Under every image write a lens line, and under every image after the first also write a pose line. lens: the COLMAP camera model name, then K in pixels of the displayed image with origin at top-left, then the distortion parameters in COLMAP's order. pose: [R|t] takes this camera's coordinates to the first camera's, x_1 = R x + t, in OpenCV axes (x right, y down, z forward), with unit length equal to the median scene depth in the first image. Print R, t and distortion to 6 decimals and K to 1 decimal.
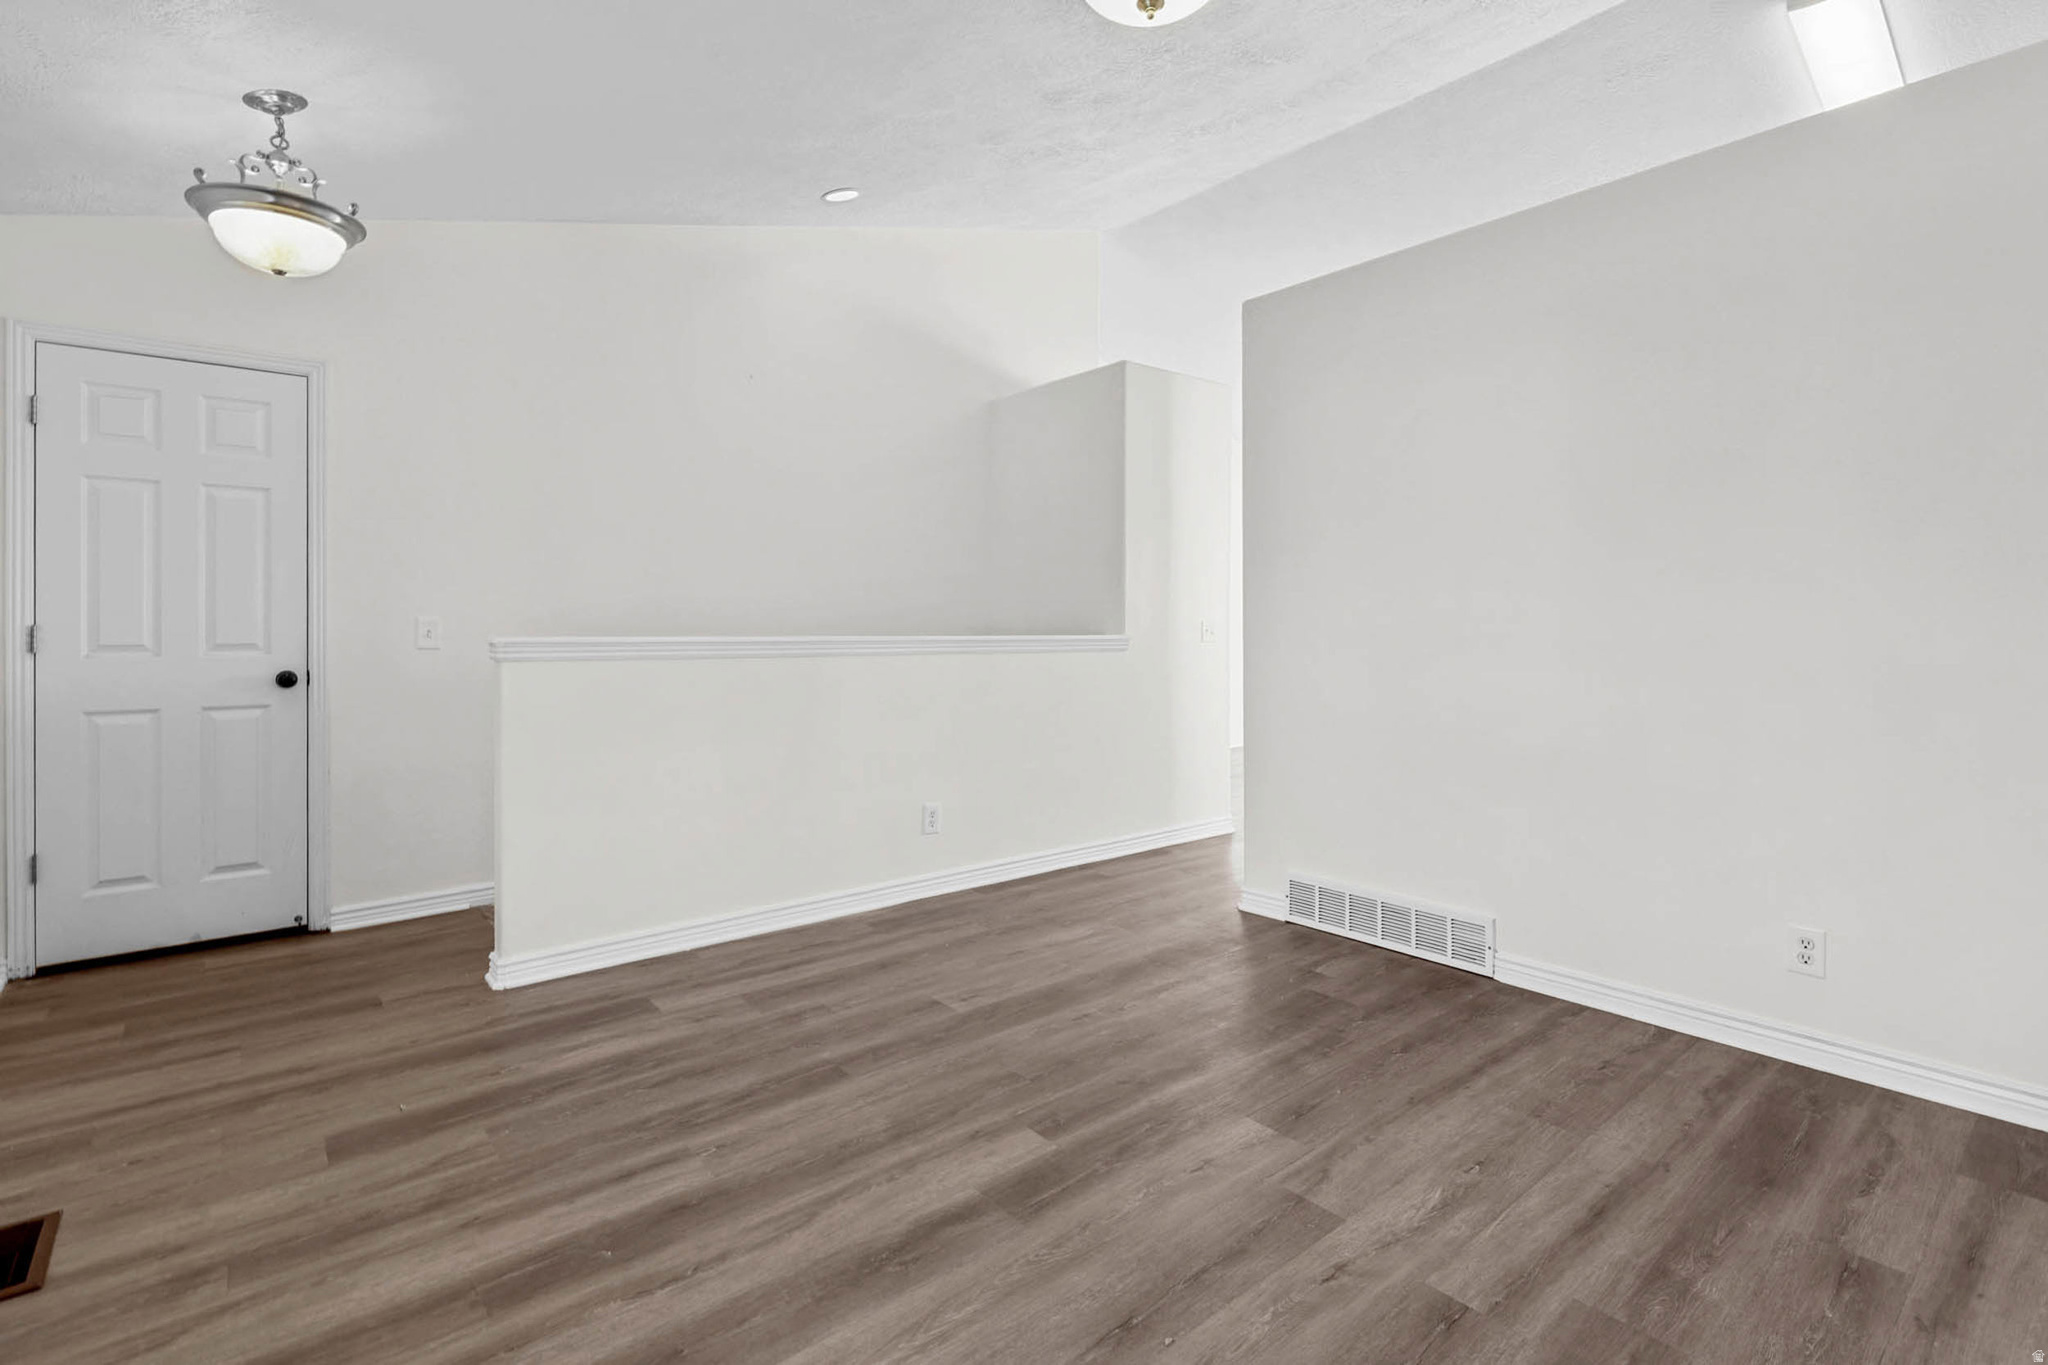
lens RADIAL K [[958.9, 0, 1030.6], [0, 958.9, 628.3], [0, 0, 1]] dist [0.000395, -0.000802]
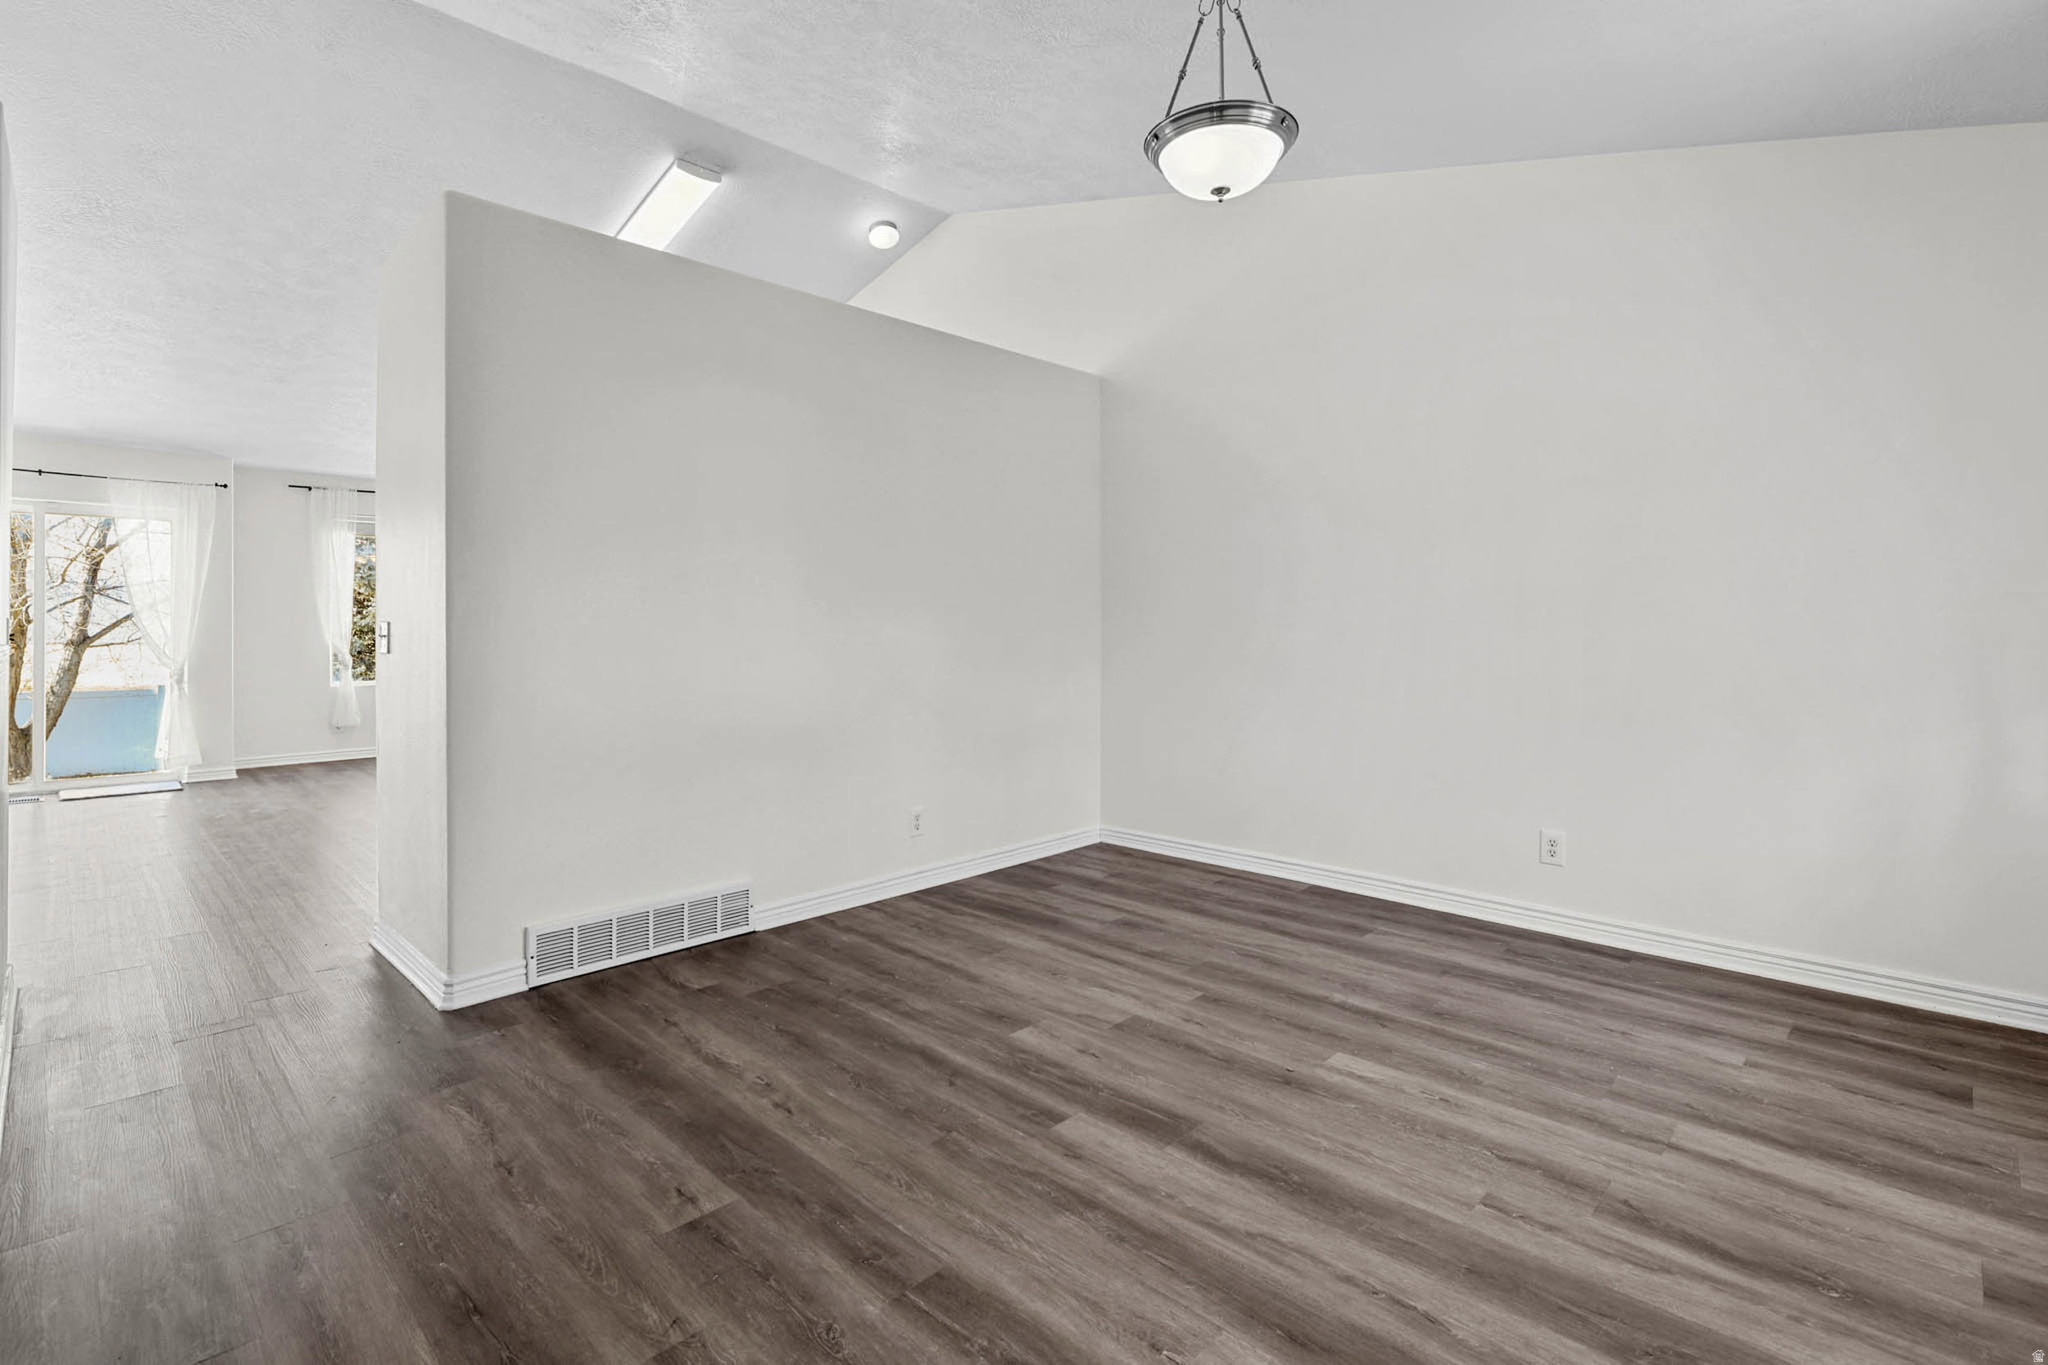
lens RADIAL K [[937.2, 0, 1015.3], [0, 937.2, 630.7], [0, 0, 1]] dist [-0.003220, -0.000615]
pose [[-0.088498, -0.002473, 0.996073, -0.873702], [0.002177, 0.999994, 0.002677, -0.004620], [-0.996074, 0.002405, -0.088492, 1.002458]]
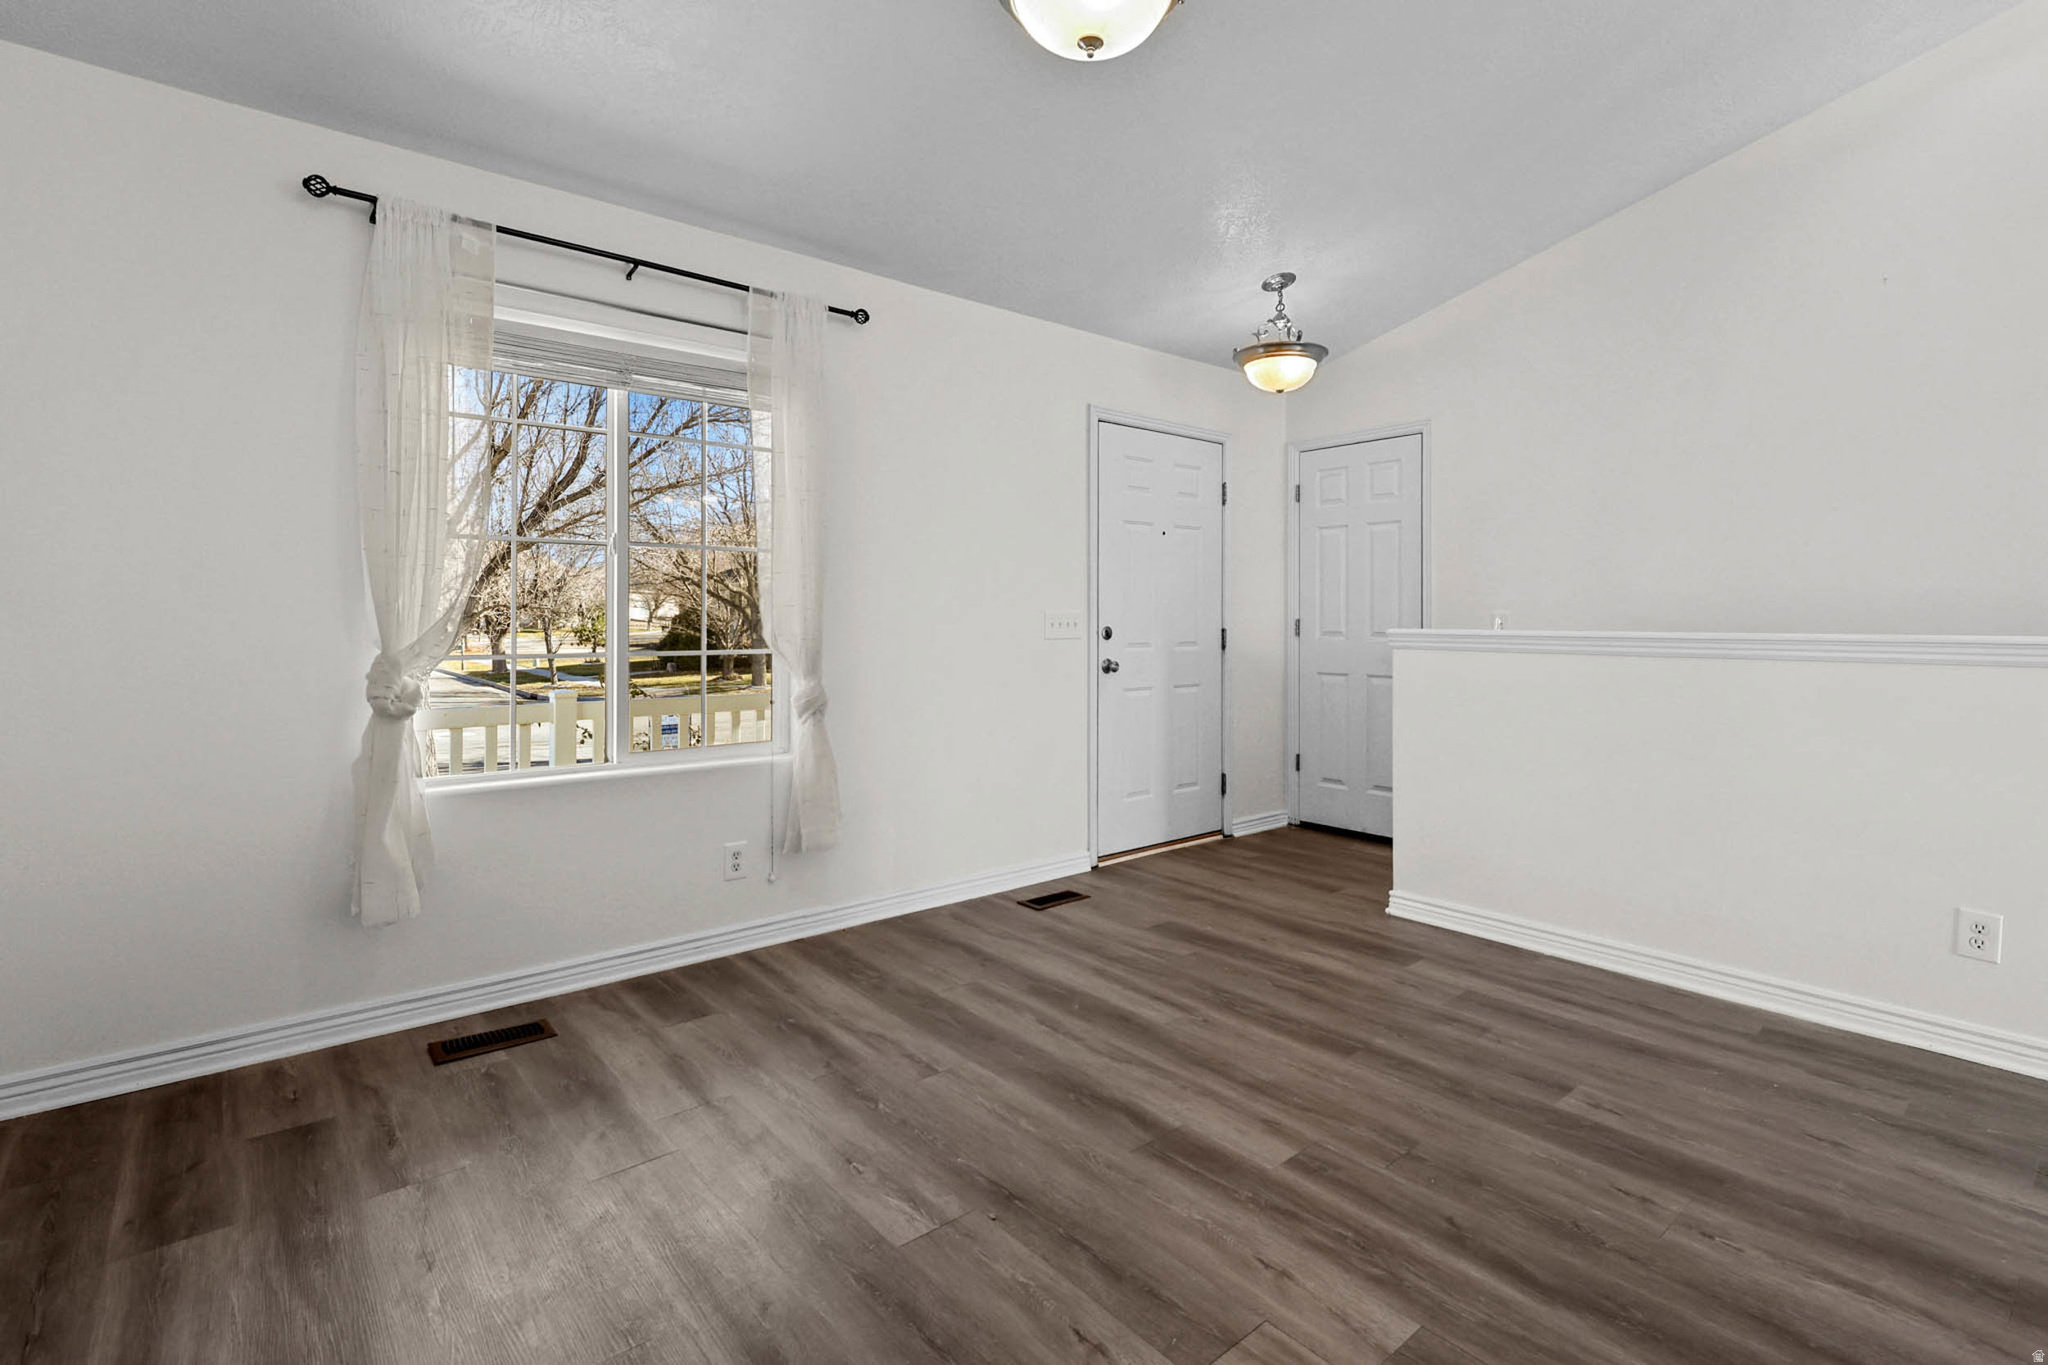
lens RADIAL K [[958.9, 0, 1030.6], [0, 958.9, 628.3], [0, 0, 1]] dist [0.000395, -0.000802]
pose [[0.000468, 0.009272, -0.999957, 0.840551], [-0.000263, 0.999957, 0.009272, -0.005471], [1.000000, 0.000259, 0.000470, 0.654027]]
